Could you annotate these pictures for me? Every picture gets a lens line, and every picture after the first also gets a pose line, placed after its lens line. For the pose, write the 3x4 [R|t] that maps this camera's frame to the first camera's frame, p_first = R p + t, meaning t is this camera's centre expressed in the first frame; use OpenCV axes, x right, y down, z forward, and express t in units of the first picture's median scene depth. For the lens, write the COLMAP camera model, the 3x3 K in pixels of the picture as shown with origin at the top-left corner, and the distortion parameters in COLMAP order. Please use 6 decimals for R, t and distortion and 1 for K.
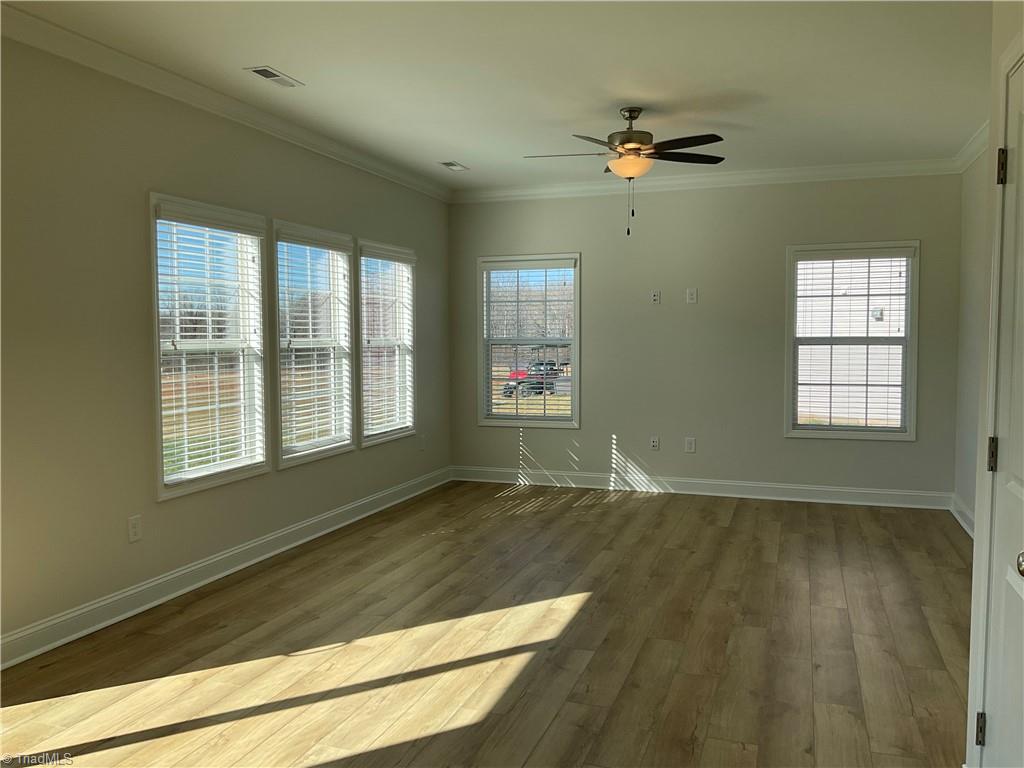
lens RADIAL K [[853.7, 0, 512.2], [0, 853.7, 378.7], [0, 0, 1]] dist [0.084353, -0.160801]
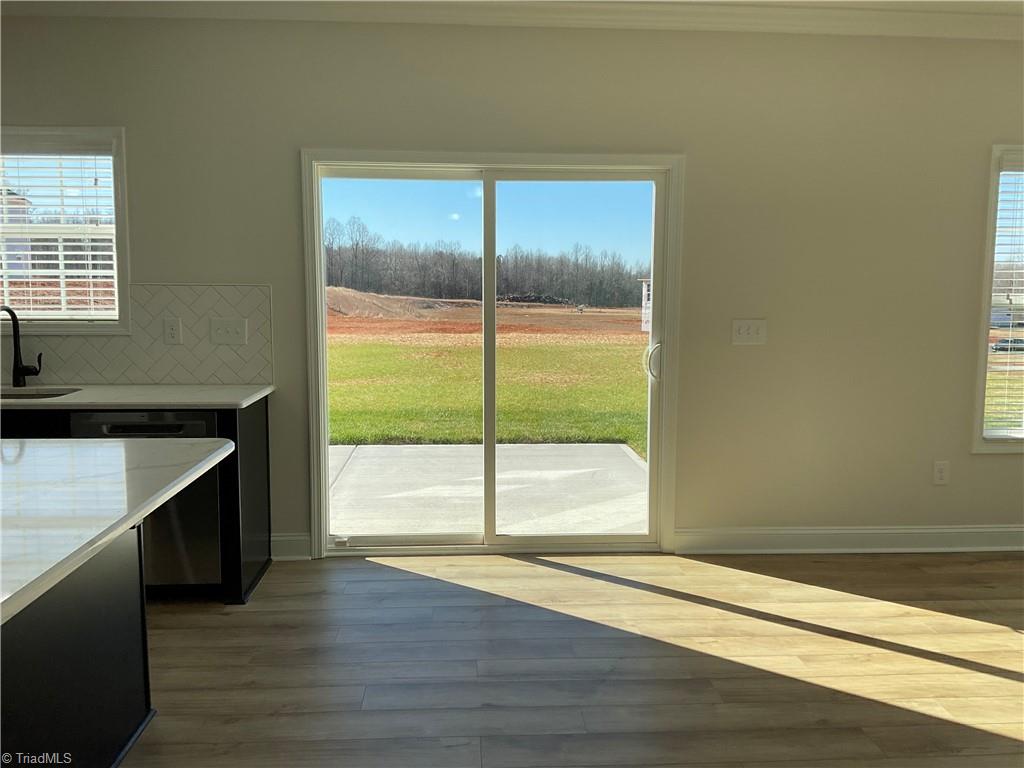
lens RADIAL K [[853.7, 0, 512.5], [0, 853.7, 378.2], [0, 0, 1]] dist [0.084353, -0.160801]
pose [[0.371613, 0.097881, -0.923214, 0.390078], [-0.057155, 0.994952, 0.082481, 0.002114], [0.926627, 0.022115, 0.375331, 0.141335]]
